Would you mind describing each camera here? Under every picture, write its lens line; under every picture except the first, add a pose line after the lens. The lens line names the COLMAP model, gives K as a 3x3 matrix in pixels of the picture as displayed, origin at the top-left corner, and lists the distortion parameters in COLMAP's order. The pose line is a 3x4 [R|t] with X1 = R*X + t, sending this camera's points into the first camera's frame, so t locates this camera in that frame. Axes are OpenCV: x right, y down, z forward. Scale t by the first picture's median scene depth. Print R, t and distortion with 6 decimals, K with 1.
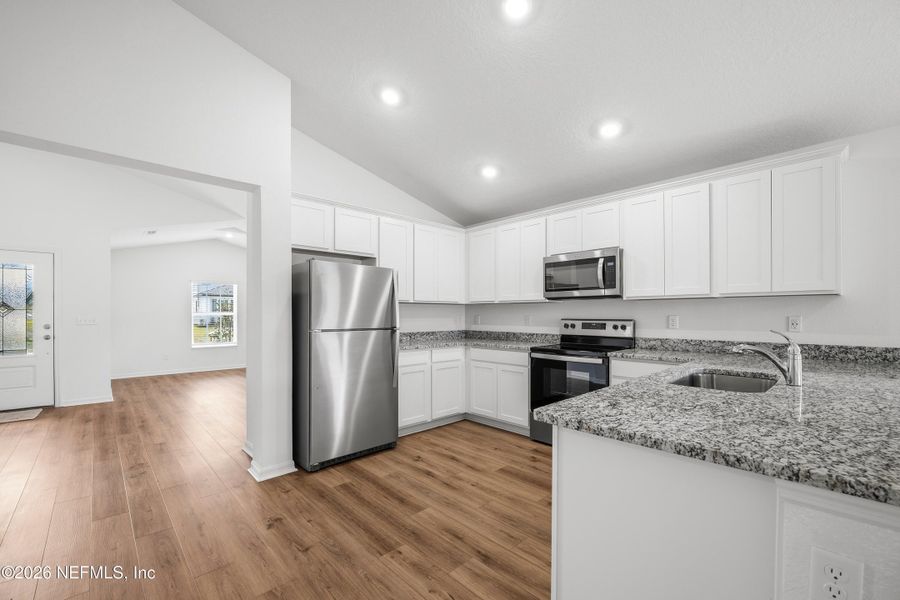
lens RADIAL K [[374.6, 0, 453.1], [0, 374.6, 312.4], [0, 0, 1]] dist [-0.011468, -0.000034]
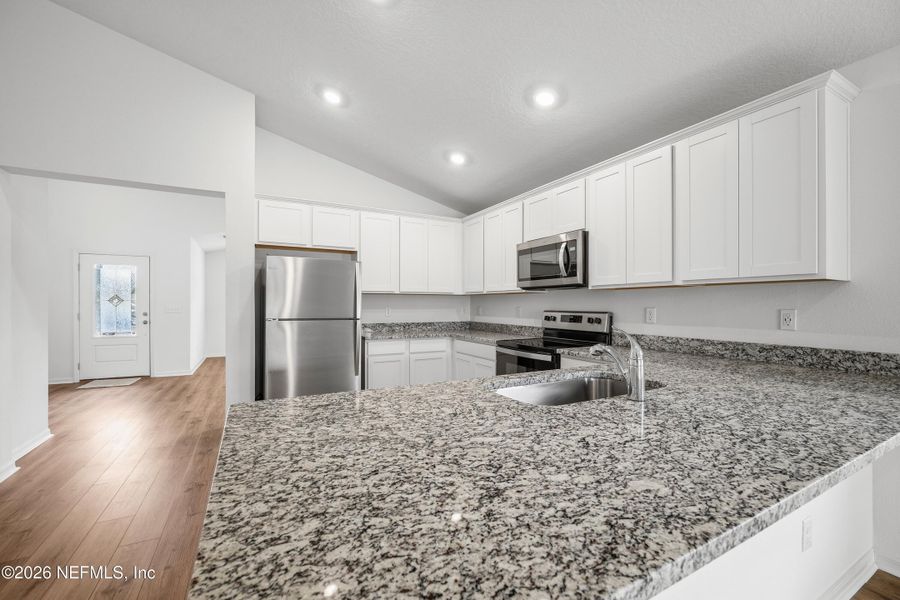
lens RADIAL K [[368.0, 0, 452.3], [0, 368.0, 304.0], [0, 0, 1]] dist [-0.012402, 0.000117]
pose [[0.964444, 0.002233, -0.264276, 0.368785], [-0.001621, 0.999995, 0.002533, -0.000959], [0.264281, -0.002014, 0.964444, 0.083910]]
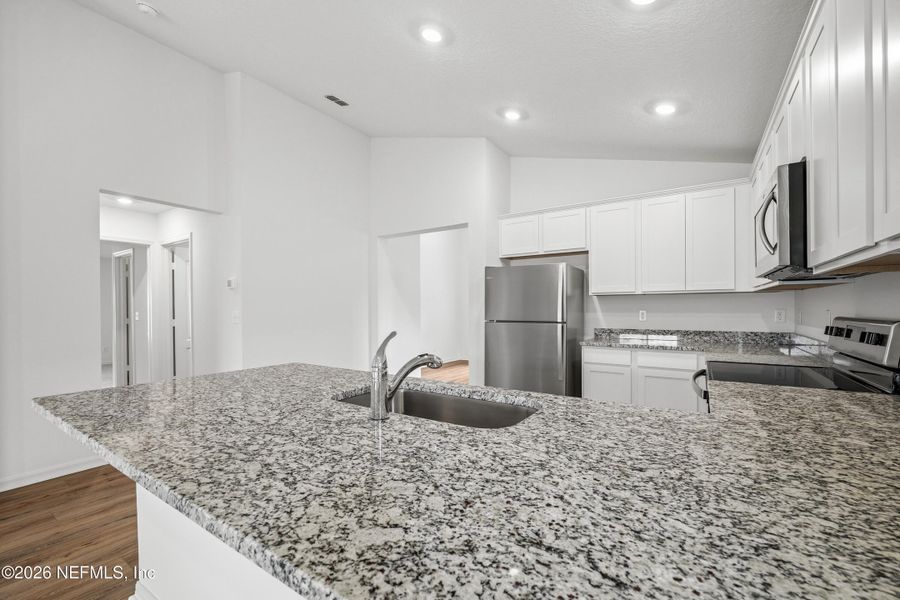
lens RADIAL K [[381.2, 0, 445.5], [0, 381.2, 310.8], [0, 0, 1]] dist [-0.012126, -0.000014]
pose [[0.218483, 0.005542, -0.975825, 0.778733], [0.008971, 0.999930, 0.007688, 0.000969], [0.975800, -0.010434, 0.218418, 0.468040]]
